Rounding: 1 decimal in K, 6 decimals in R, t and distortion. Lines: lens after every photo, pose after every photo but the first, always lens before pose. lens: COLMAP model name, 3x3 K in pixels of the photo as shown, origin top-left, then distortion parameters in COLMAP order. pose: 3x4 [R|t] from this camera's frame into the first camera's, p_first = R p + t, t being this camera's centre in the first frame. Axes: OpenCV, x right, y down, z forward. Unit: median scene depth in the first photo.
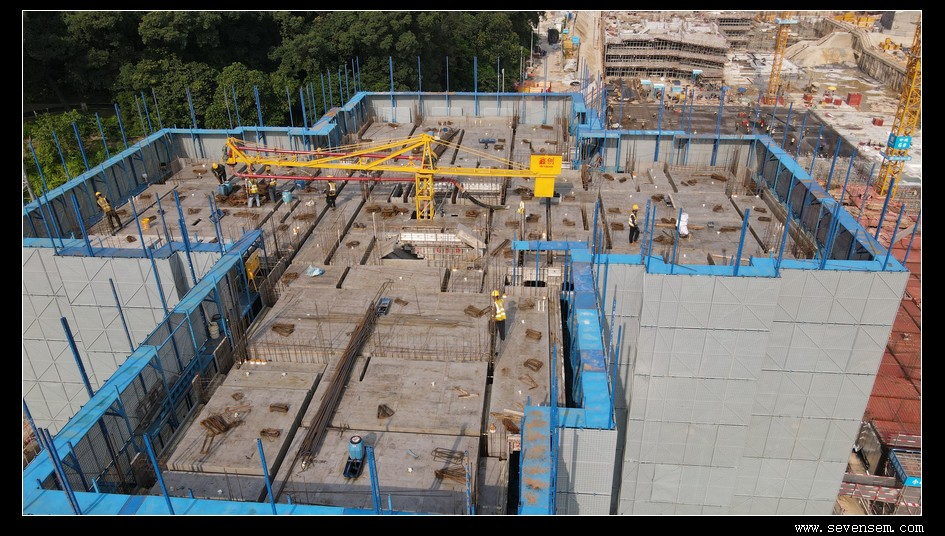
lens RADIAL K [[662.1, 0, 468.7], [0, 662.1, 264.6], [0, 0, 1]] dist [-0.011971, 0.032515]
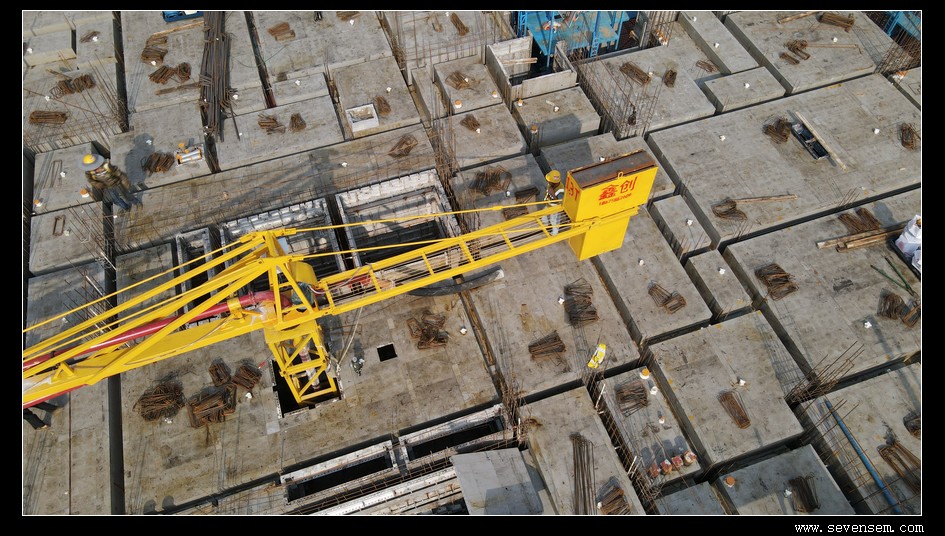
lens RADIAL K [[662.1, 0, 468.7], [0, 662.1, 264.6], [0, 0, 1]] dist [-0.011971, 0.032515]
pose [[0.913694, -0.332393, 0.233833, -0.041078], [0.186074, 0.853678, 0.486426, -0.239685], [-0.361303, -0.400934, 0.841851, 0.550400]]
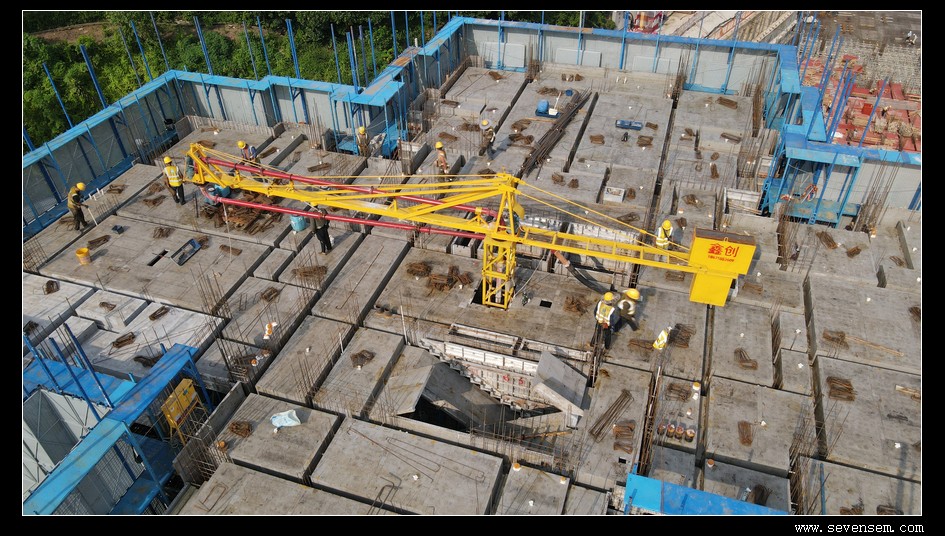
lens RADIAL K [[662.1, 0, 468.7], [0, 662.1, 264.6], [0, 0, 1]] dist [-0.011971, 0.032515]
pose [[0.974272, 0.136829, -0.179087, 0.010534], [-0.098997, 0.973668, 0.205352, -0.181546], [0.202469, -0.182339, 0.962163, 0.339996]]
